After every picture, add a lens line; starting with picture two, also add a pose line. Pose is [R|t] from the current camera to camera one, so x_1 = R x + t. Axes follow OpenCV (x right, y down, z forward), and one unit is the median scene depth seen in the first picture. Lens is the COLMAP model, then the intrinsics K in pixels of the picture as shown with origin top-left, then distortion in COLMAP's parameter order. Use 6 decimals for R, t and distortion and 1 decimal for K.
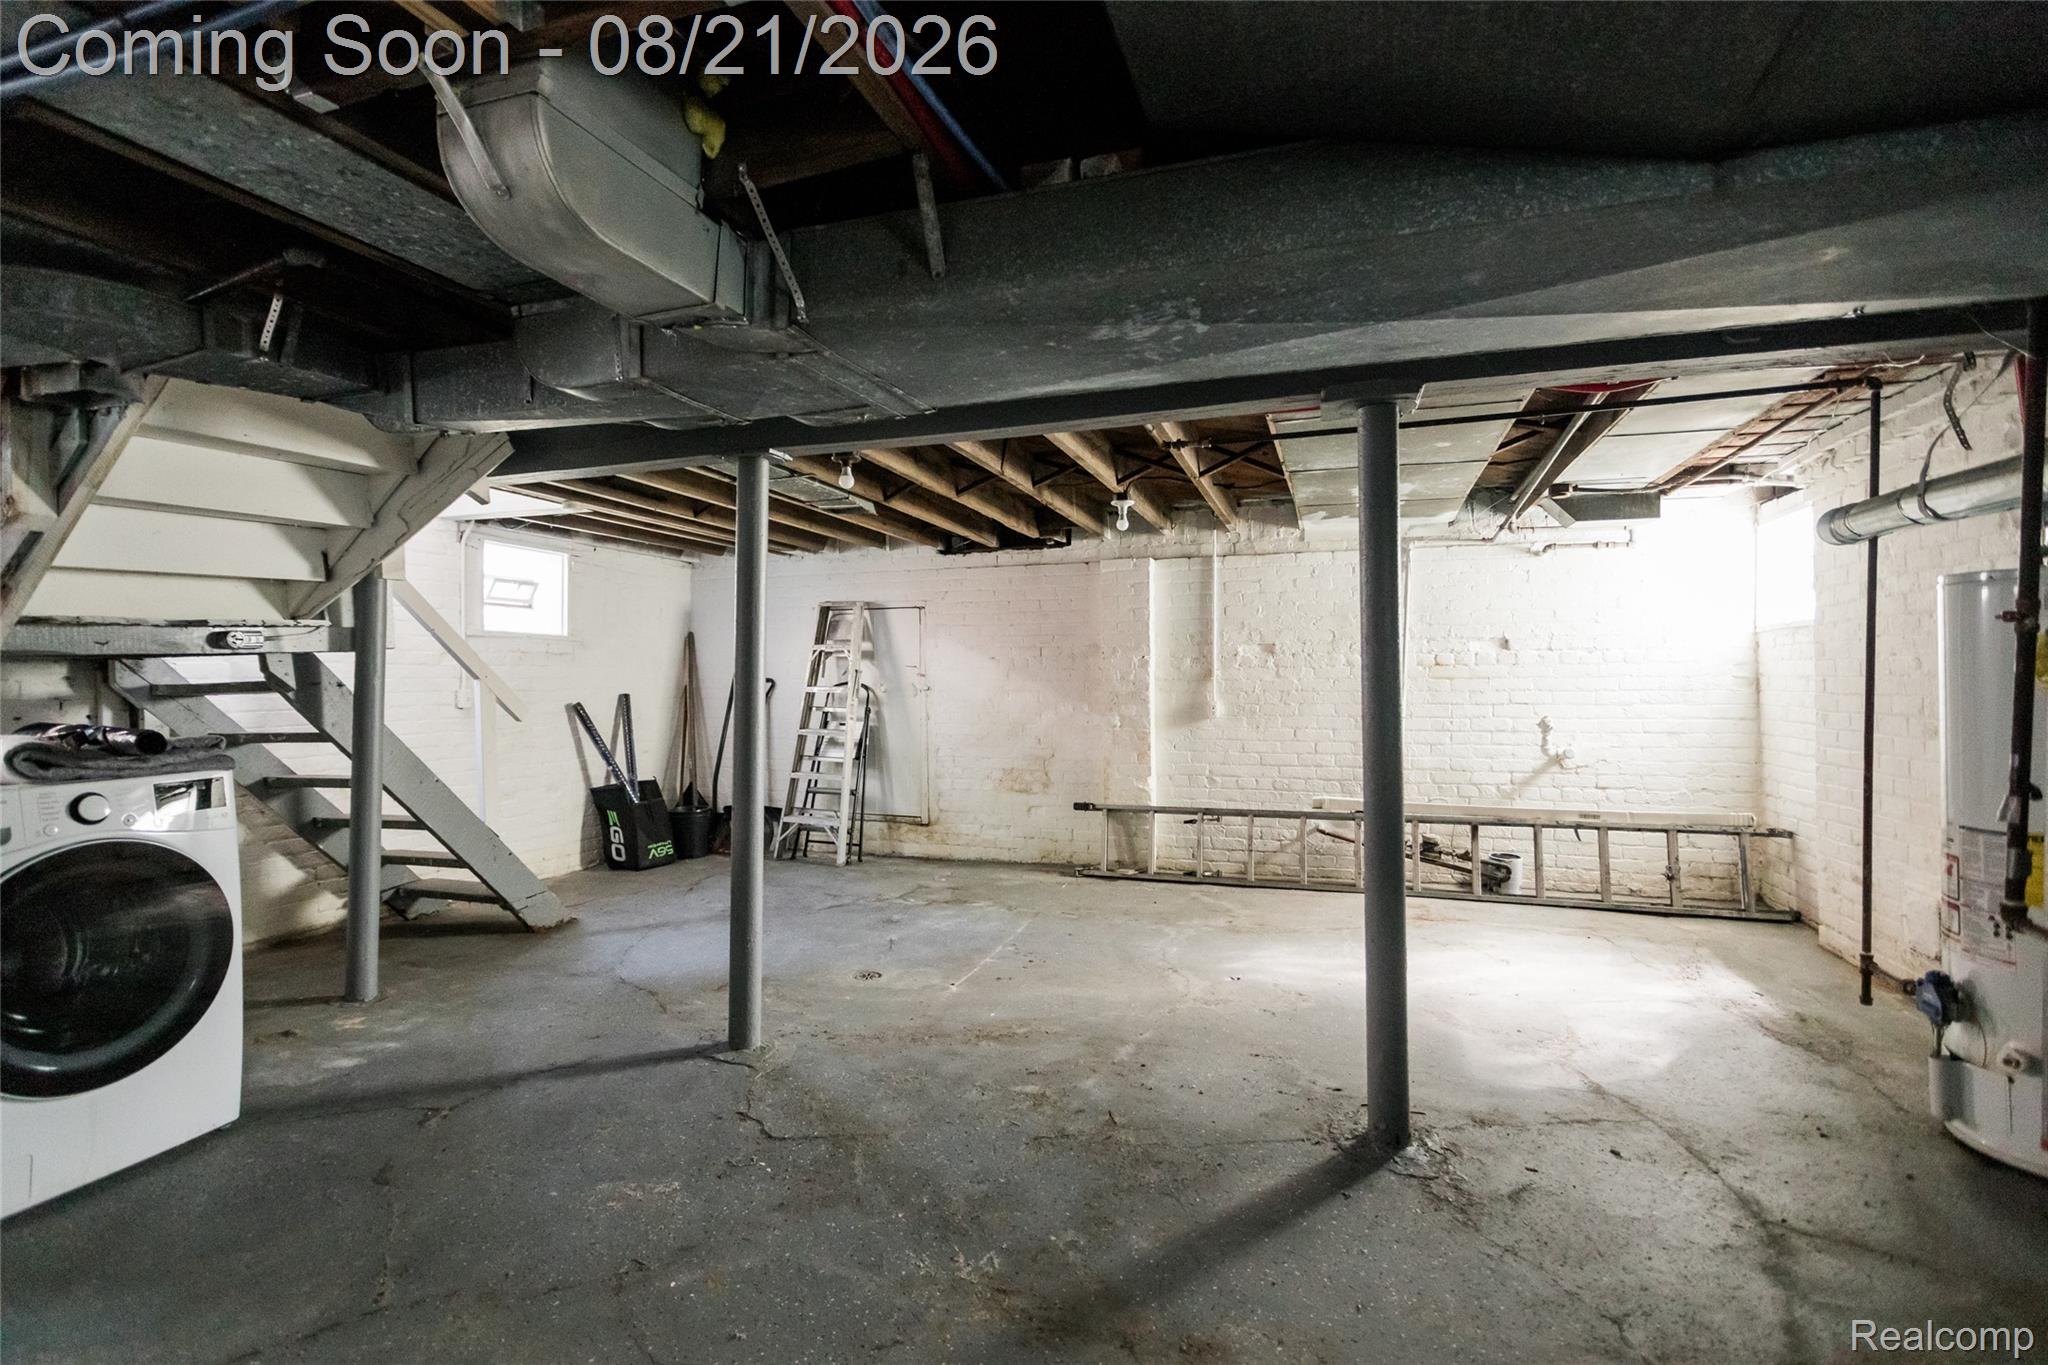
lens RADIAL K [[968.7, 0, 1018.5], [0, 968.7, 651.0], [0, 0, 1]] dist [0.000259, 0.000962]
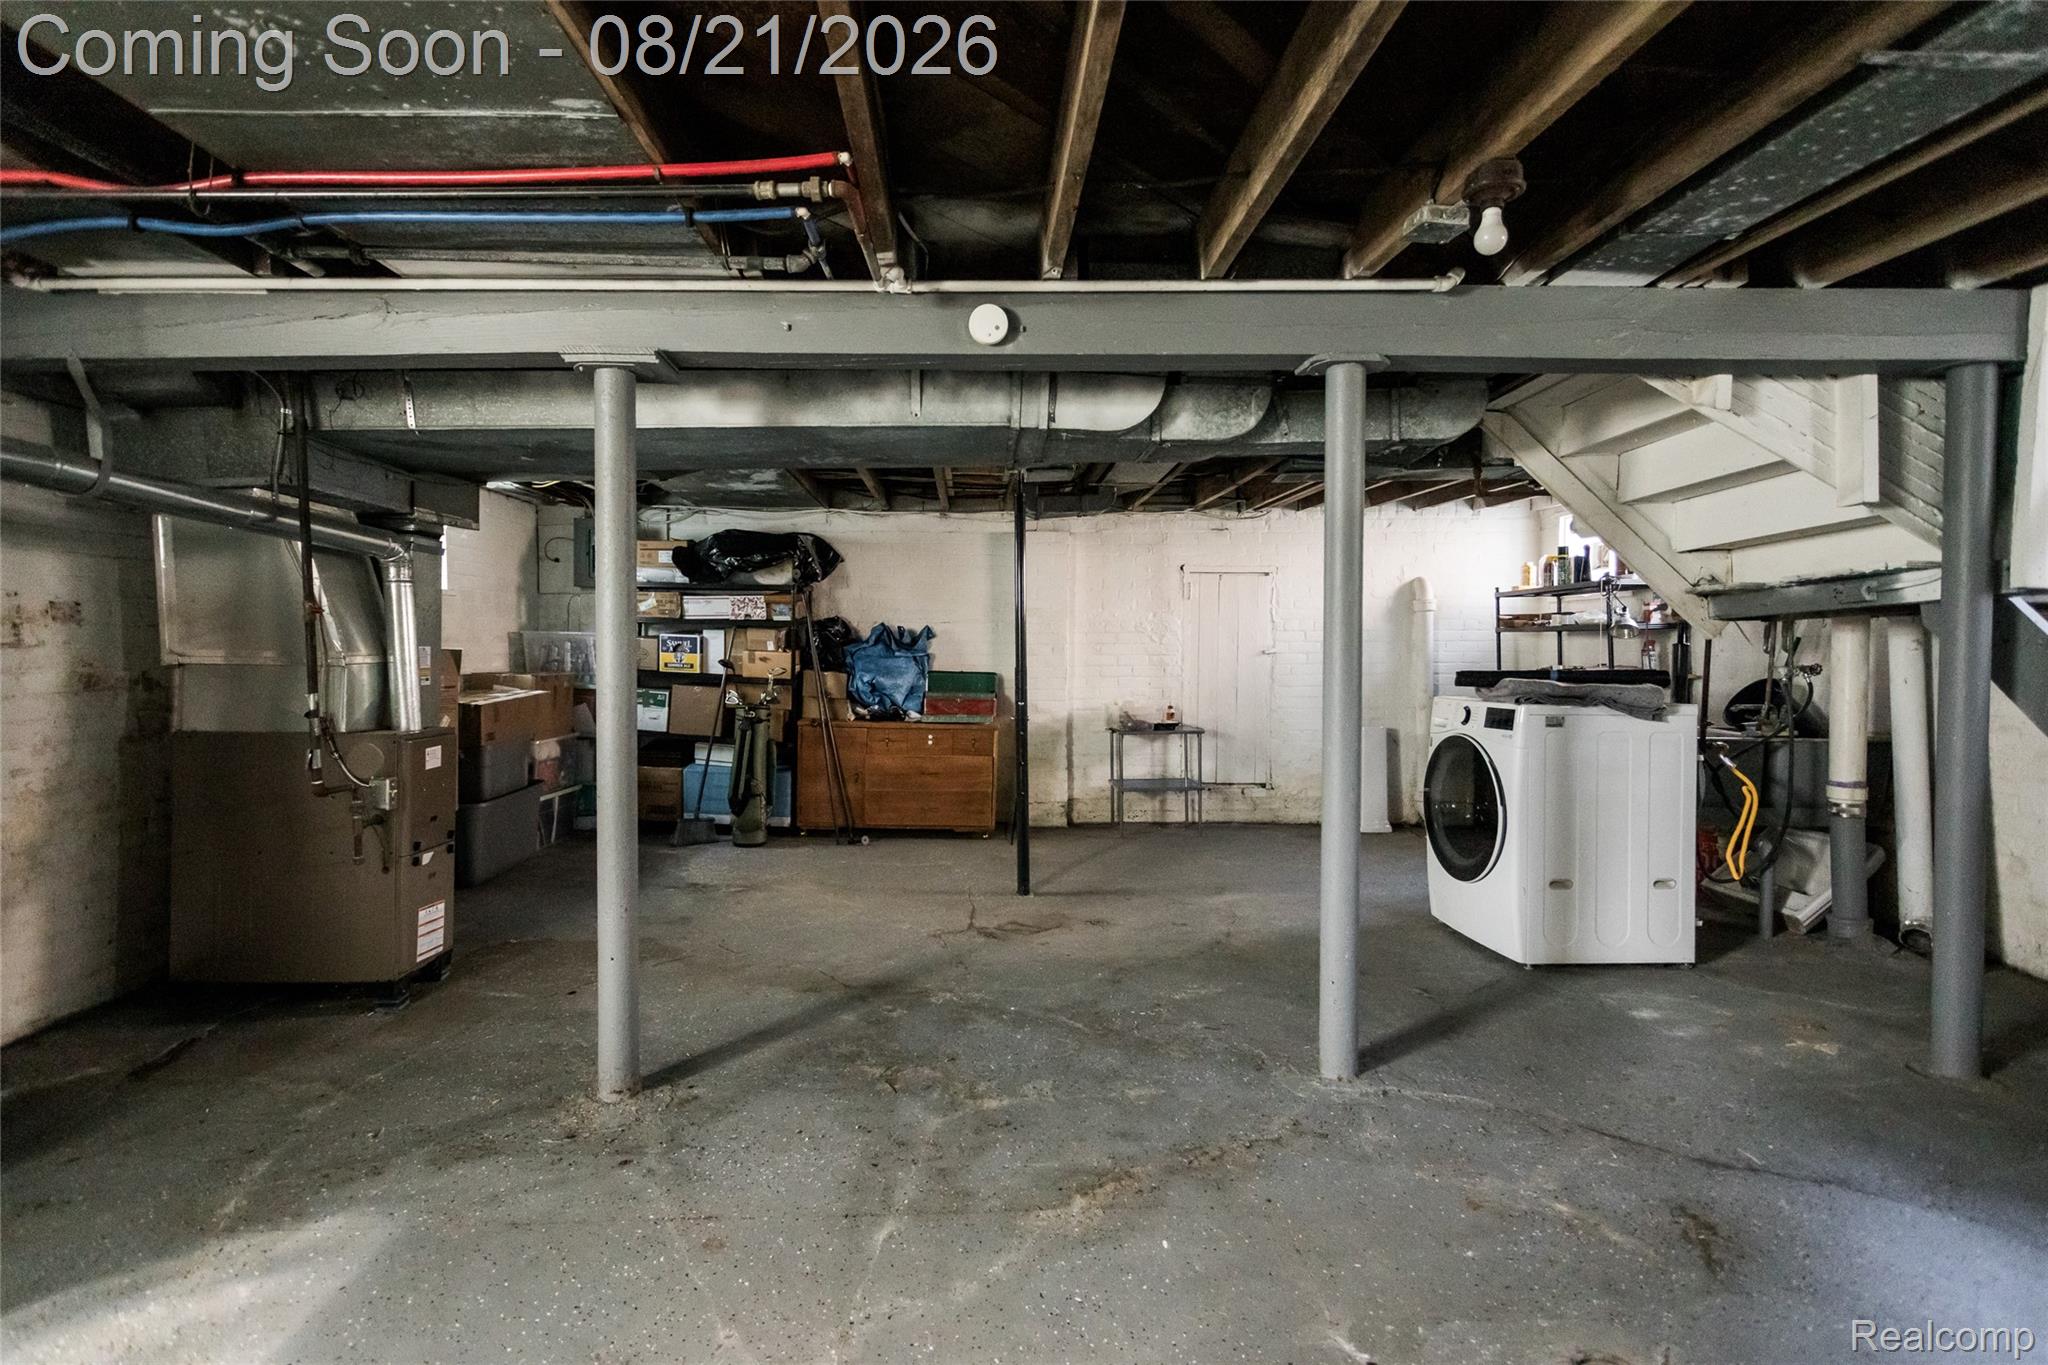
lens RADIAL K [[968.7, 0, 1018.5], [0, 968.7, 651.0], [0, 0, 1]] dist [0.000259, 0.000962]
pose [[-0.930596, 0.011670, -0.365862, 0.311087], [0.019905, 0.999626, -0.018746, 0.051695], [0.365506, -0.024728, -0.930480, 1.848825]]
